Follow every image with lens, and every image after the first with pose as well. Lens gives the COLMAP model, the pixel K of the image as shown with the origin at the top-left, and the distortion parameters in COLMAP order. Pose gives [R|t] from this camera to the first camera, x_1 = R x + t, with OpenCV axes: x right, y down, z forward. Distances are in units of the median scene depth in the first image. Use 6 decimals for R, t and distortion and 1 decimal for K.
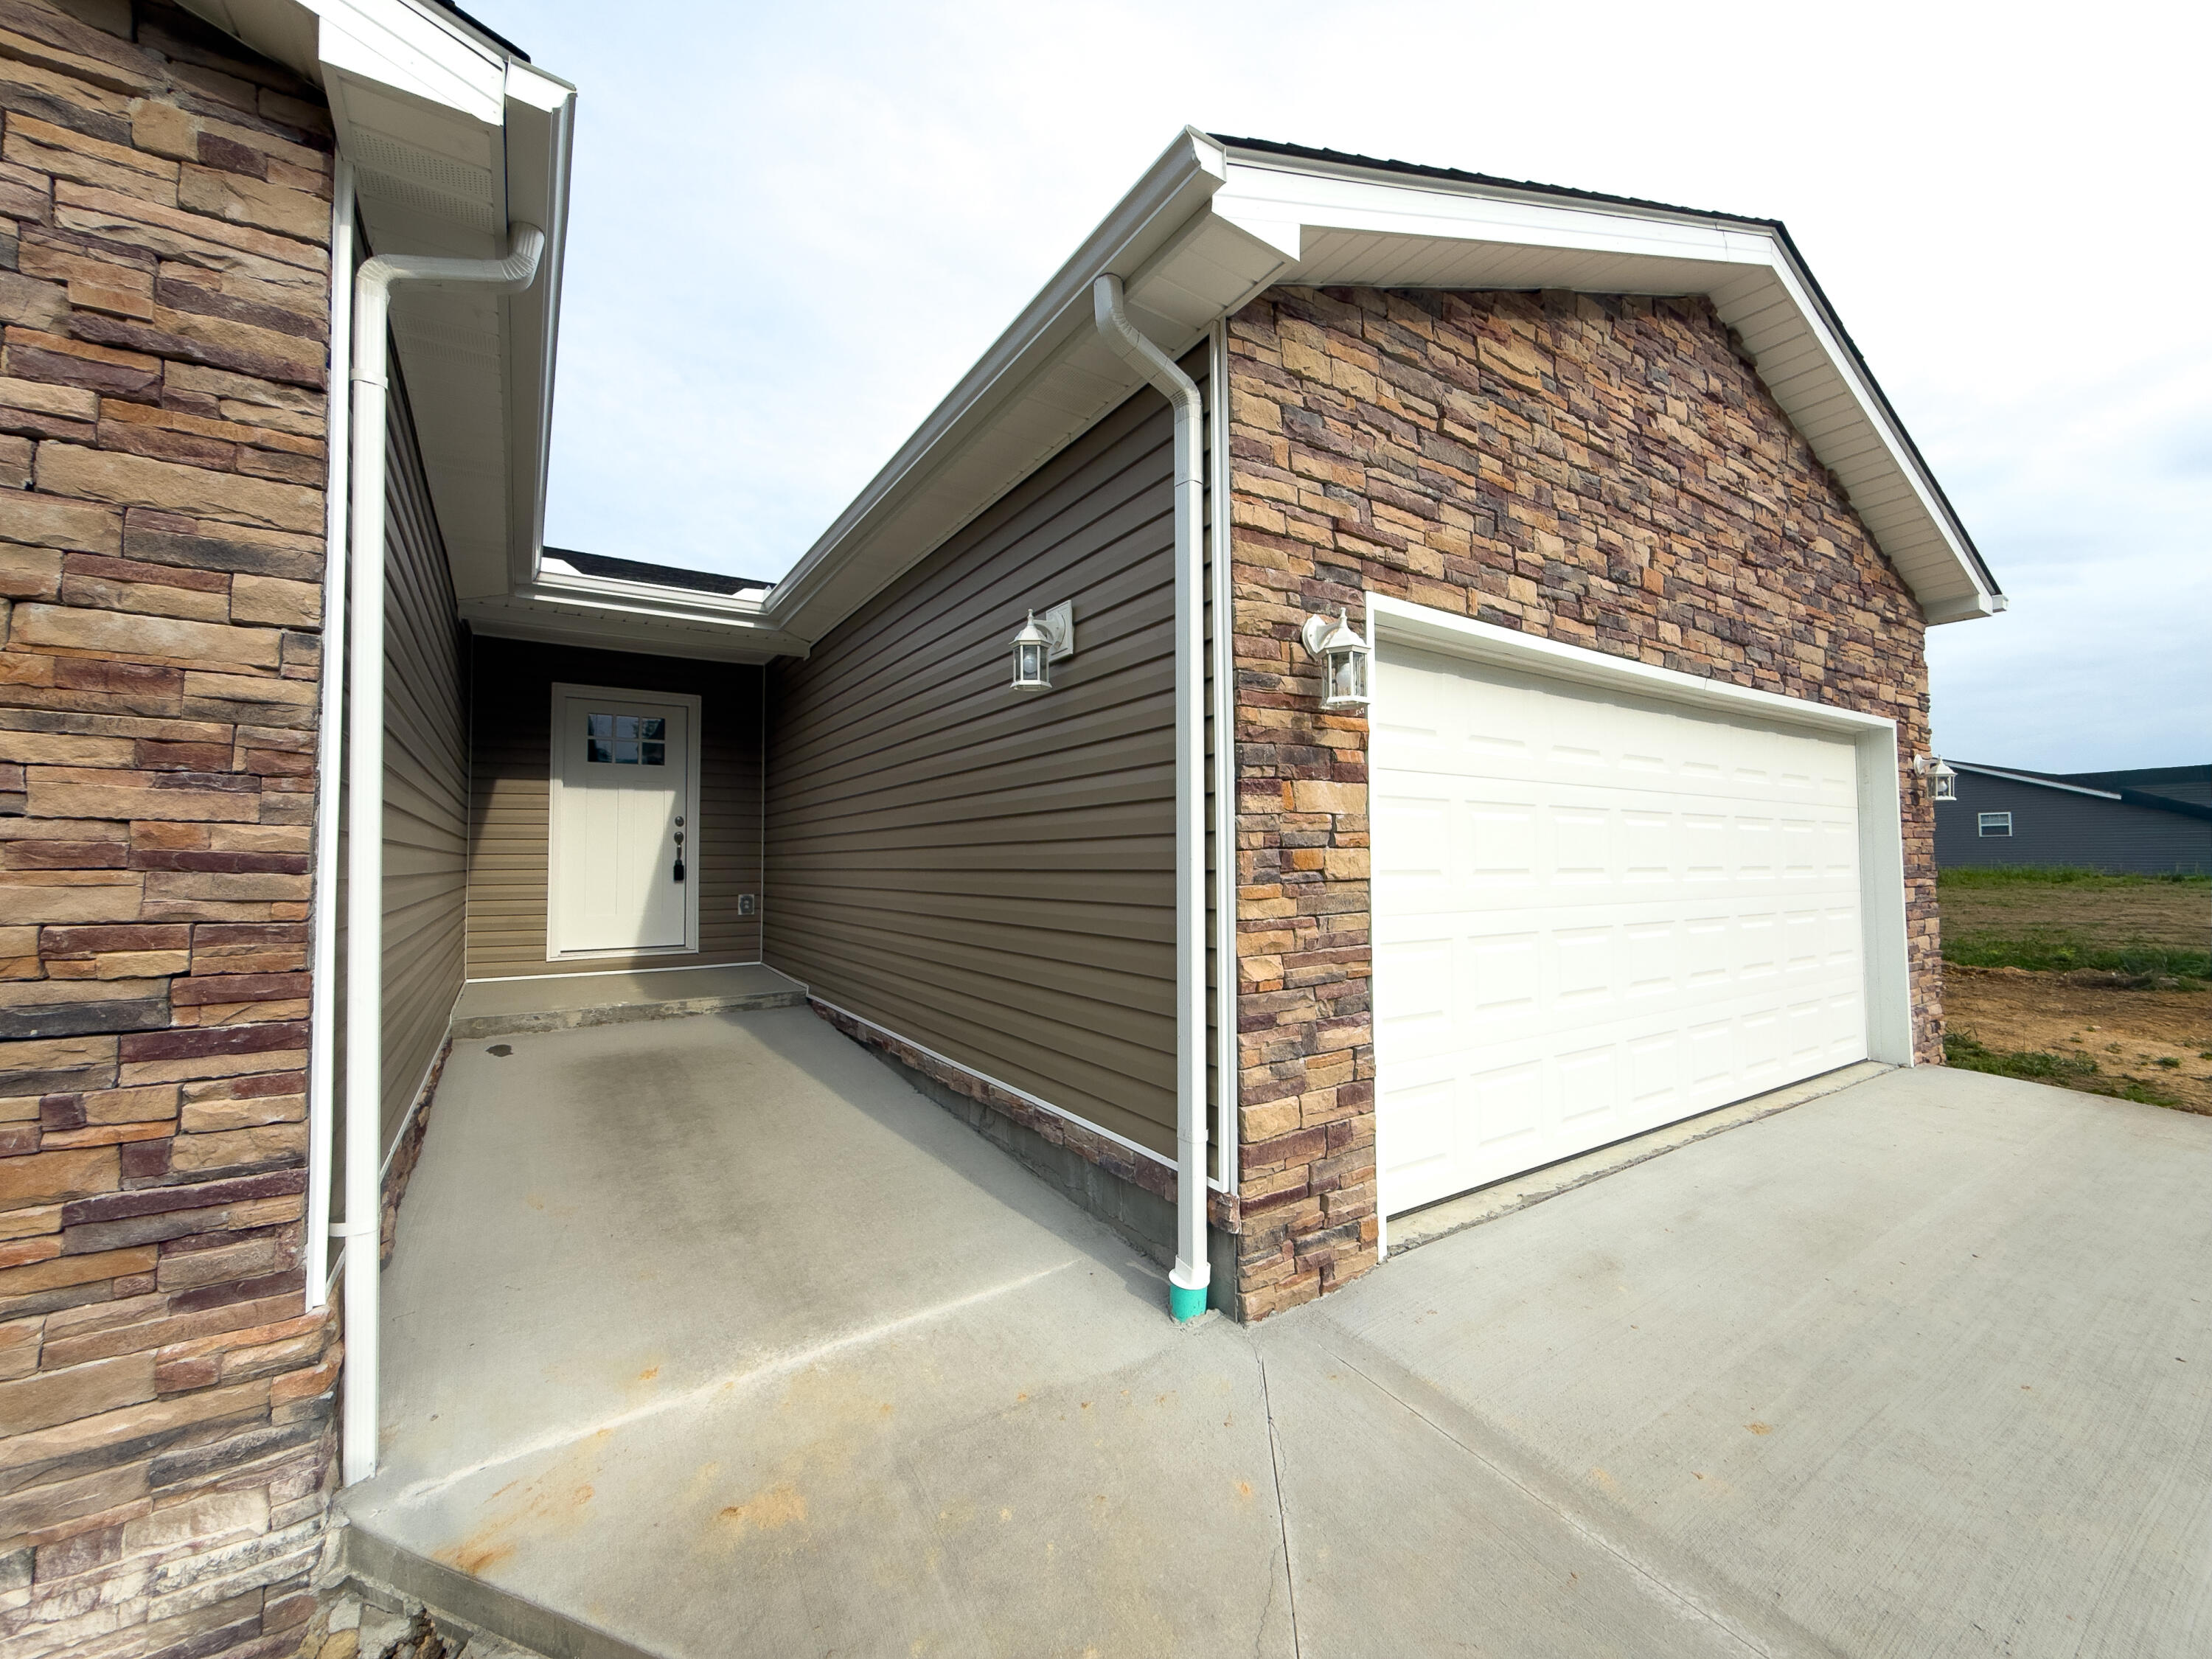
lens RADIAL K [[880.8, 0, 1101.7], [0, 880.8, 828.4], [0, 0, 1]] dist [-0.000346, 0.000208]
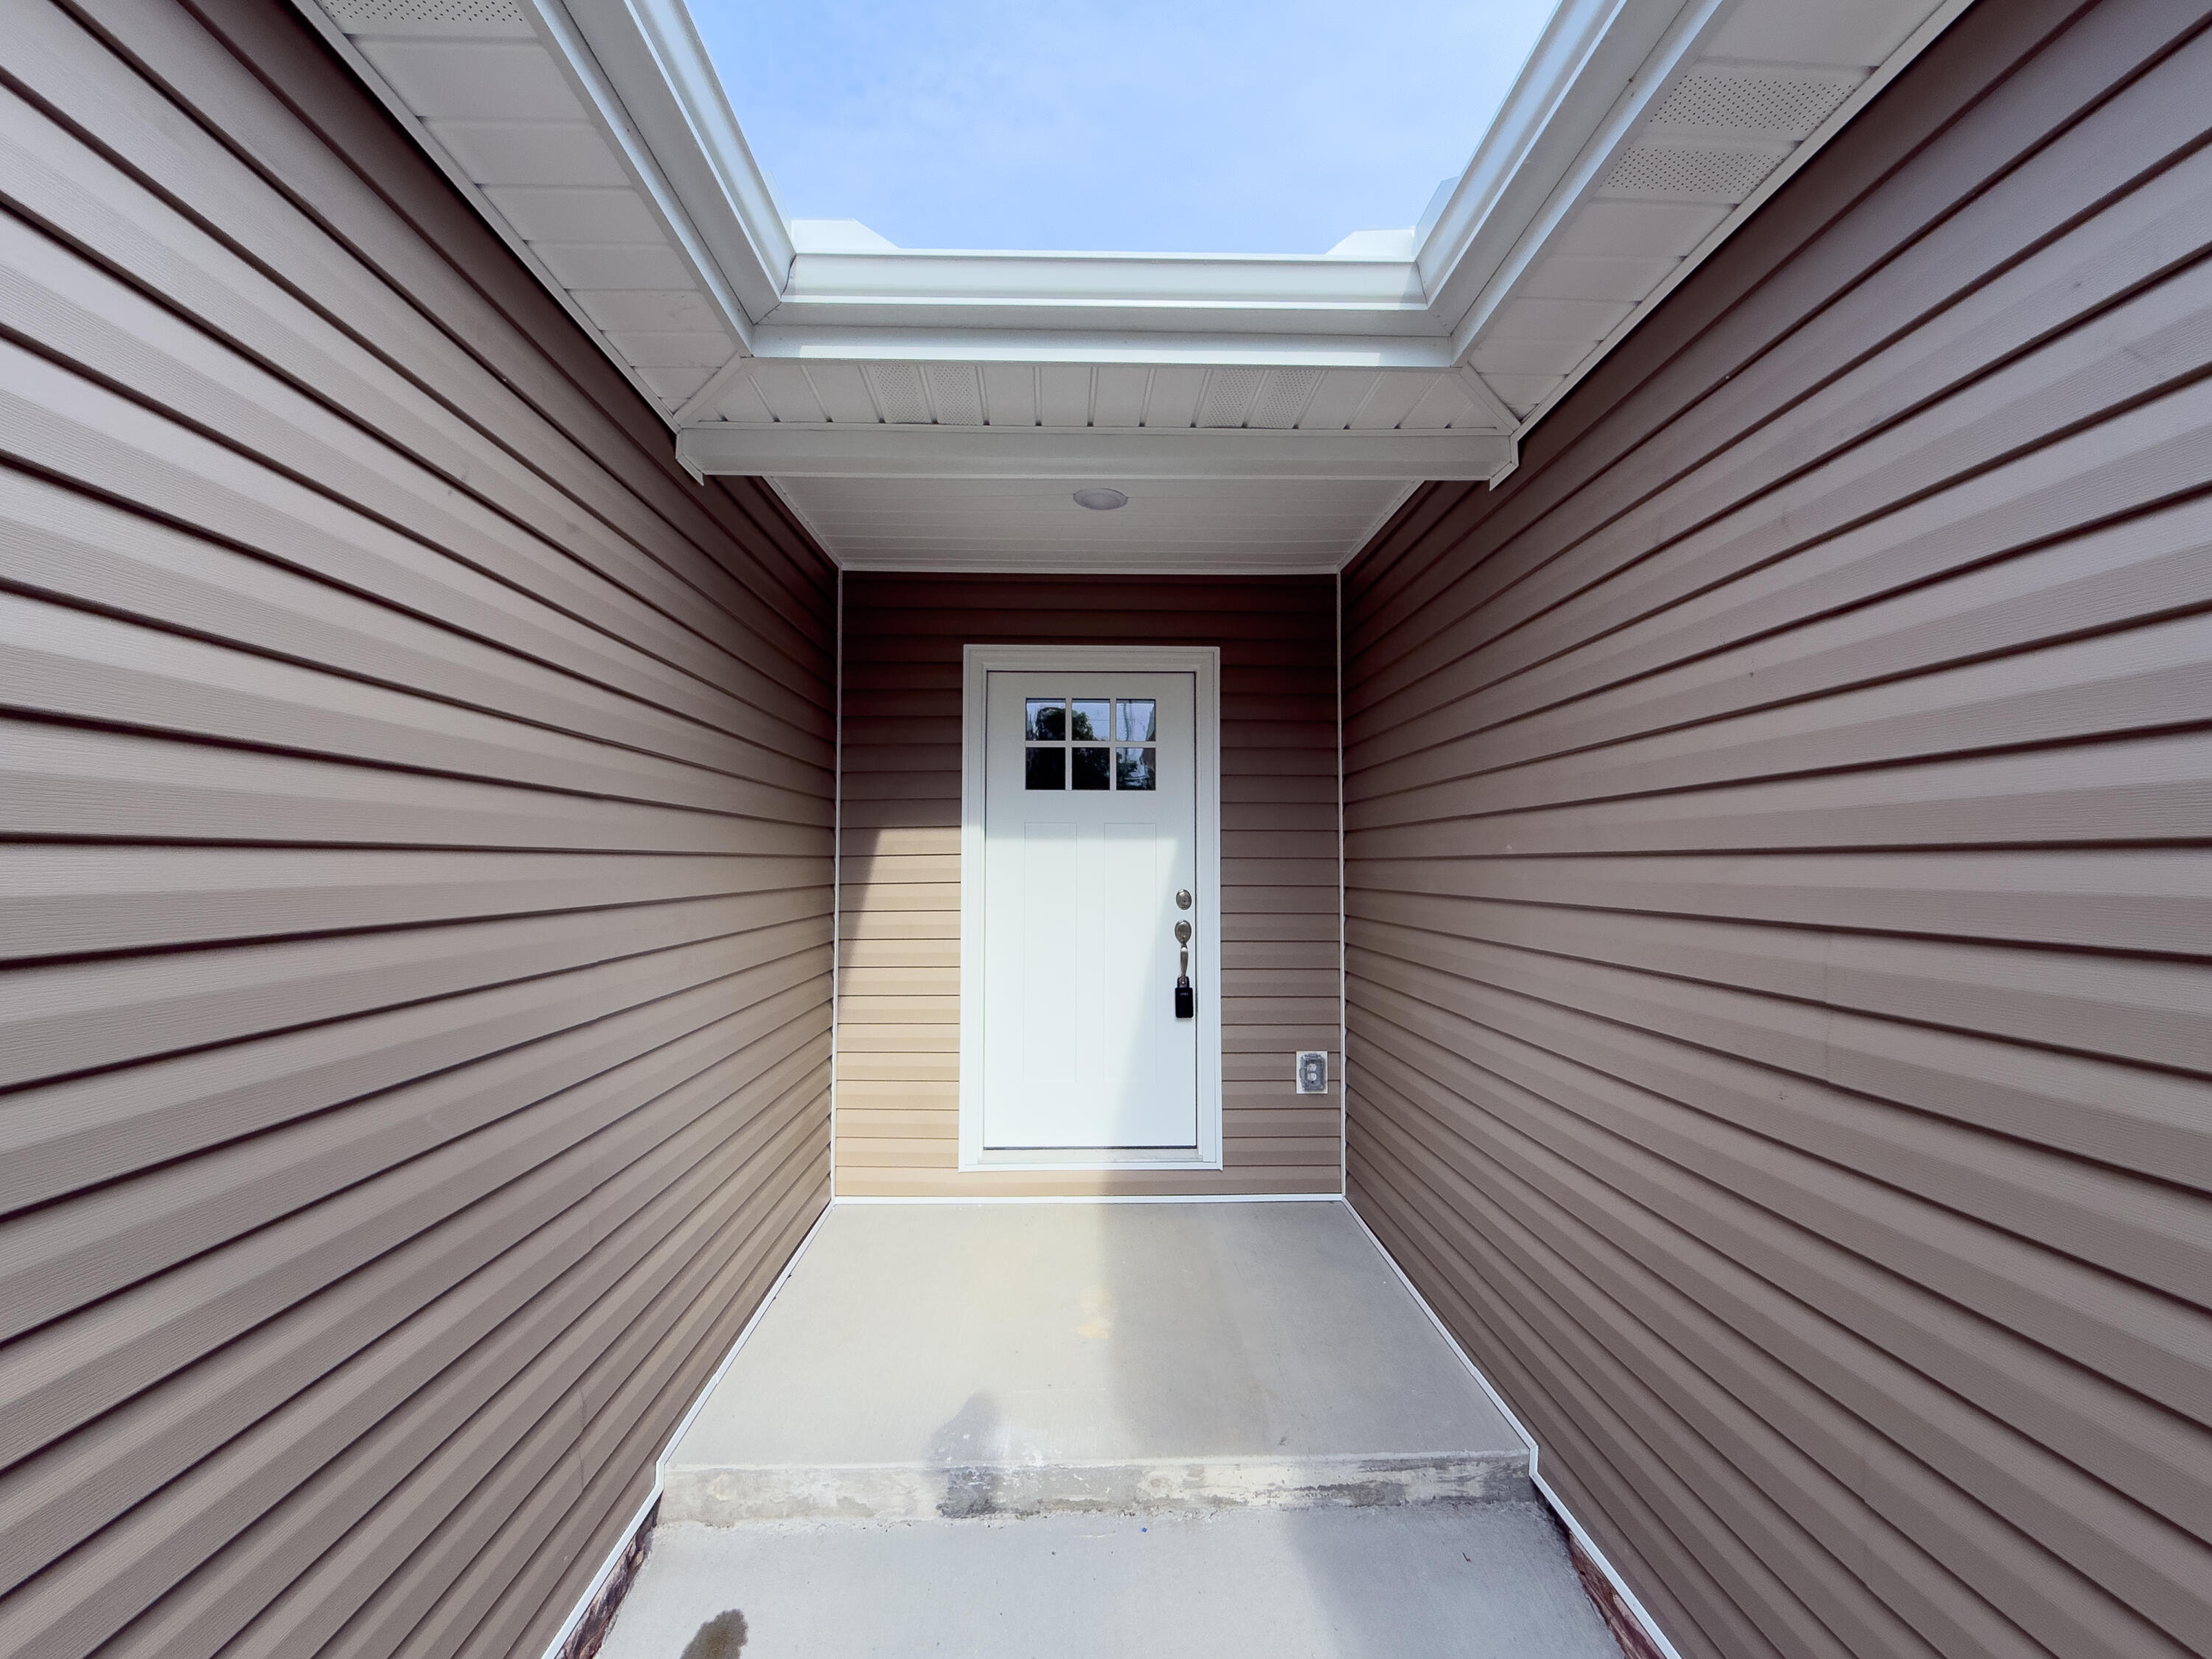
lens RADIAL K [[880.8, 0, 1101.7], [0, 880.8, 828.4], [0, 0, 1]] dist [-0.000346, 0.000208]
pose [[0.854255, -0.012246, -0.519709, -0.982019], [0.013242, 0.999911, -0.001794, -0.186376], [0.519685, -0.005350, 0.854341, 2.083649]]
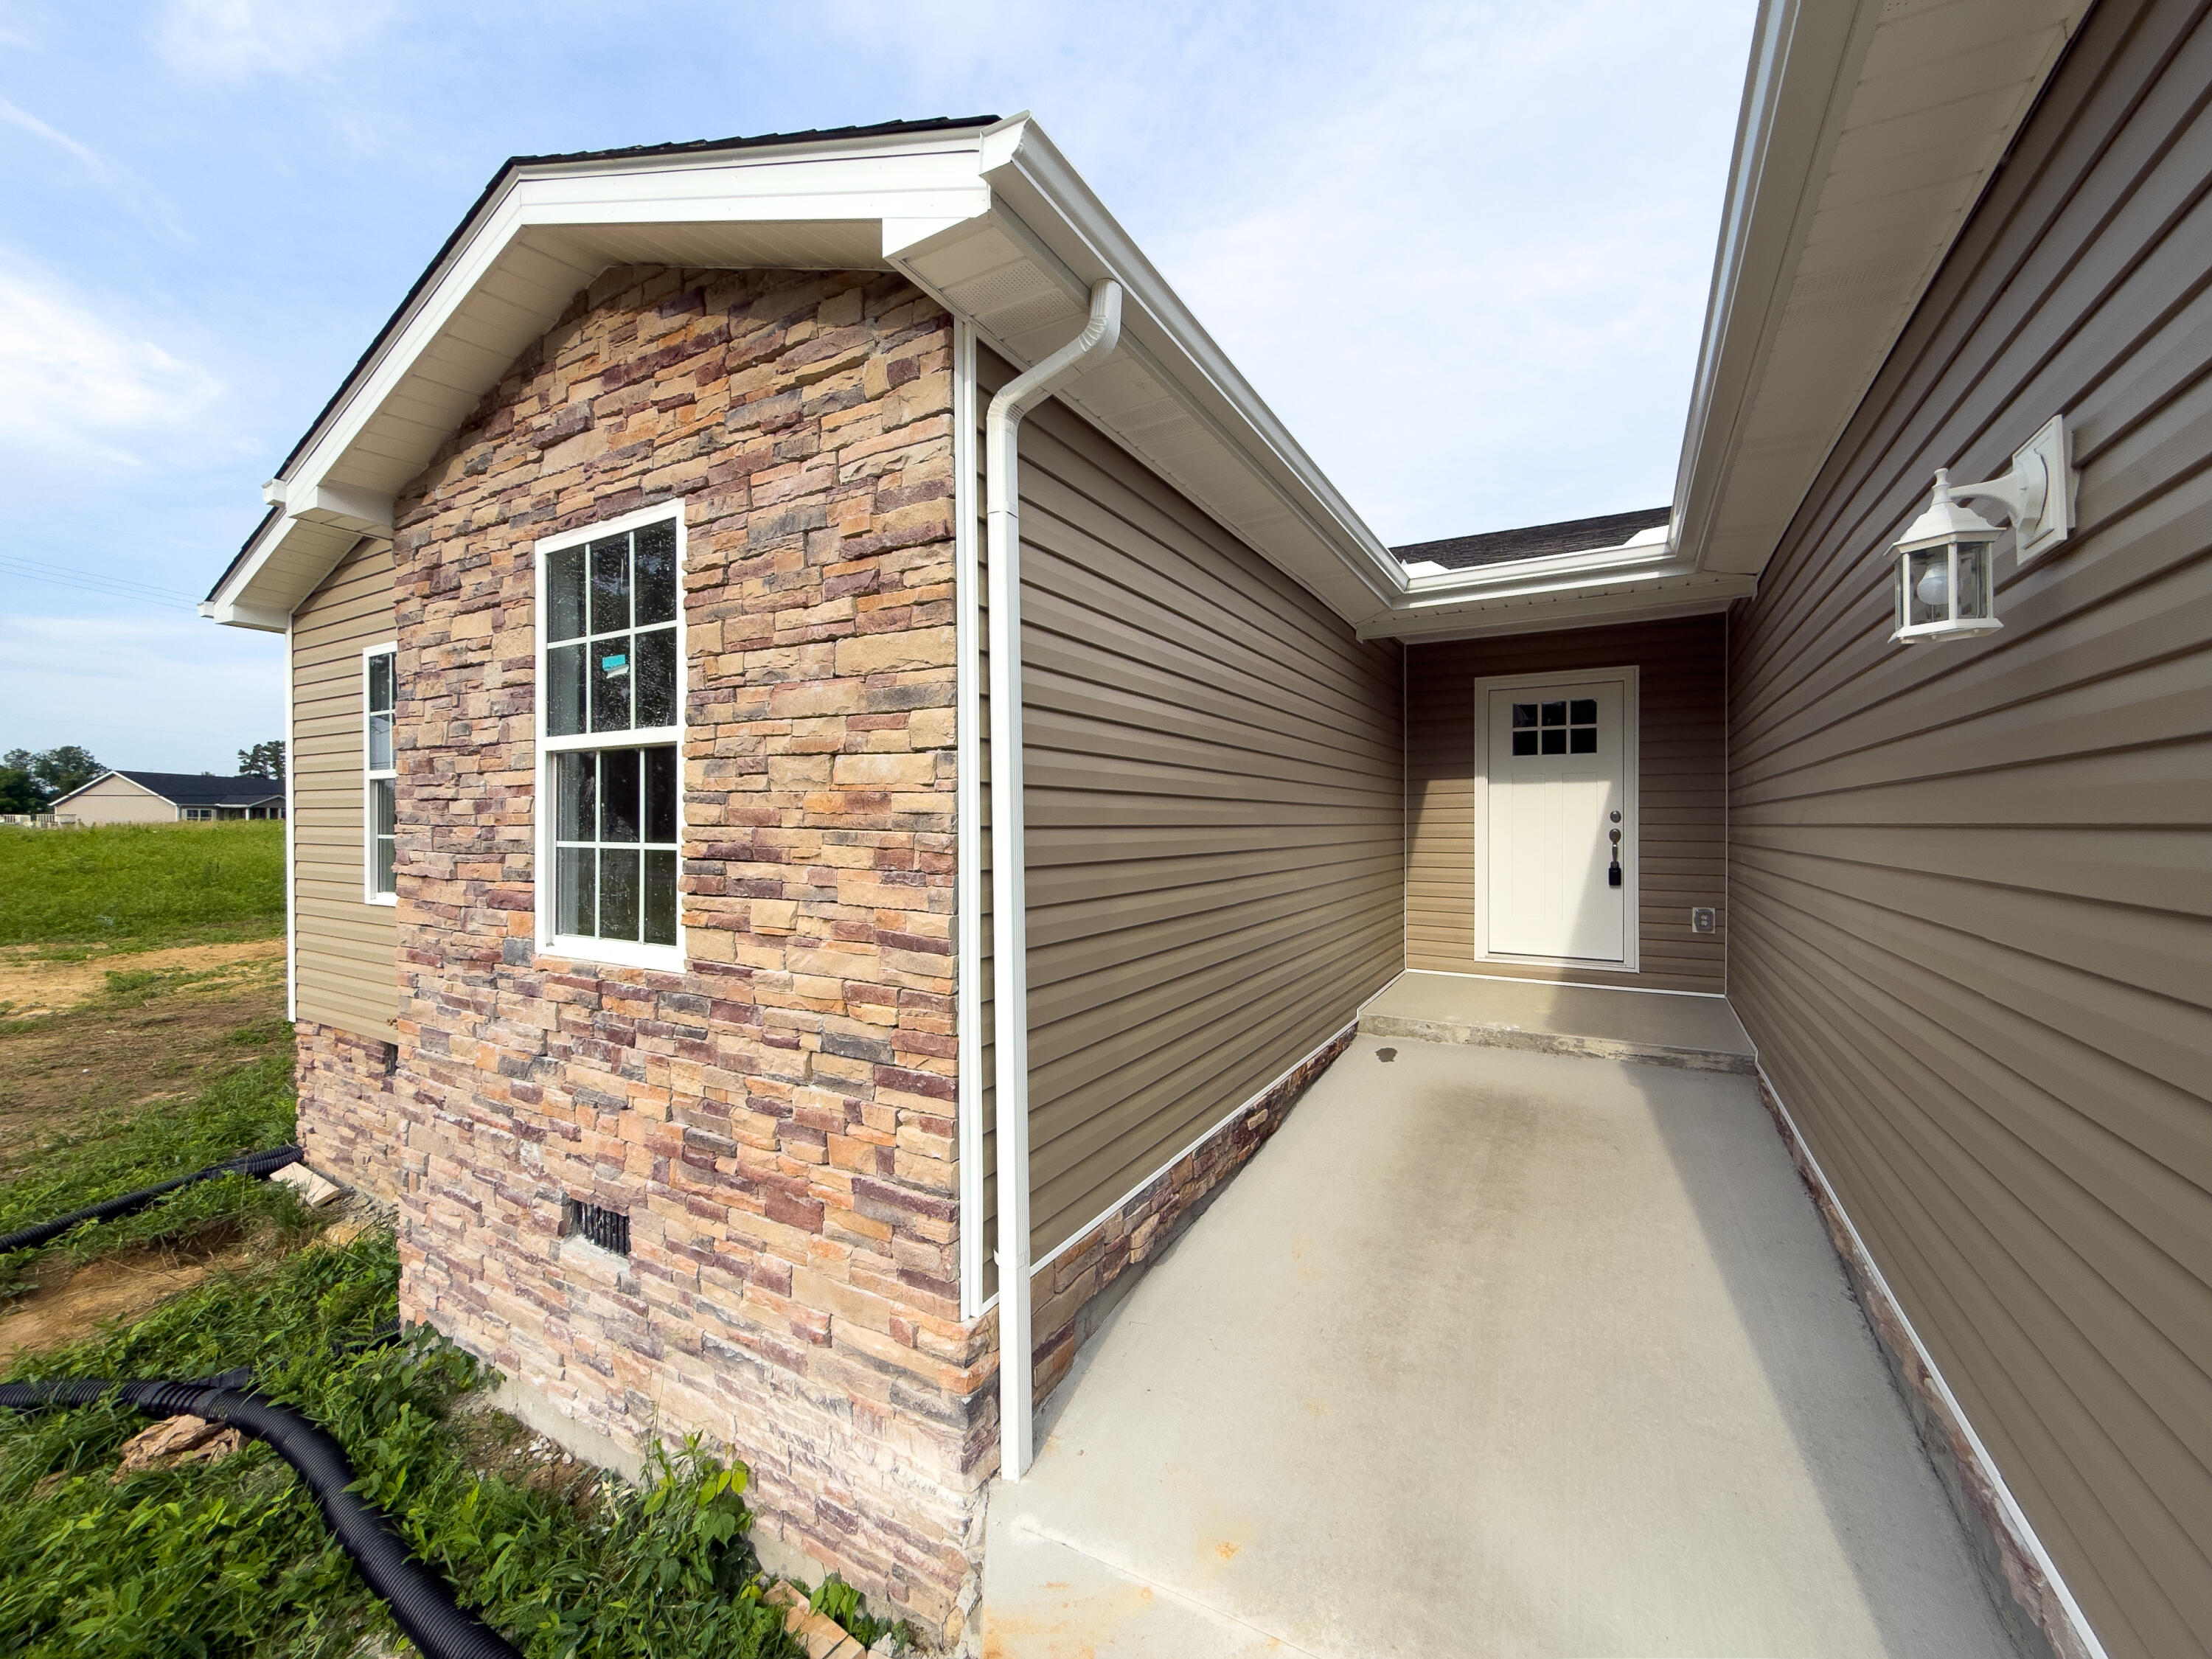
lens RADIAL K [[880.8, 0, 1101.7], [0, 880.8, 828.4], [0, 0, 1]] dist [-0.000346, 0.000208]
pose [[0.447618, 0.011118, -0.894156, 0.242228], [0.033064, 0.999033, 0.028973, -0.145533], [0.893613, -0.042533, 0.446817, 0.652562]]
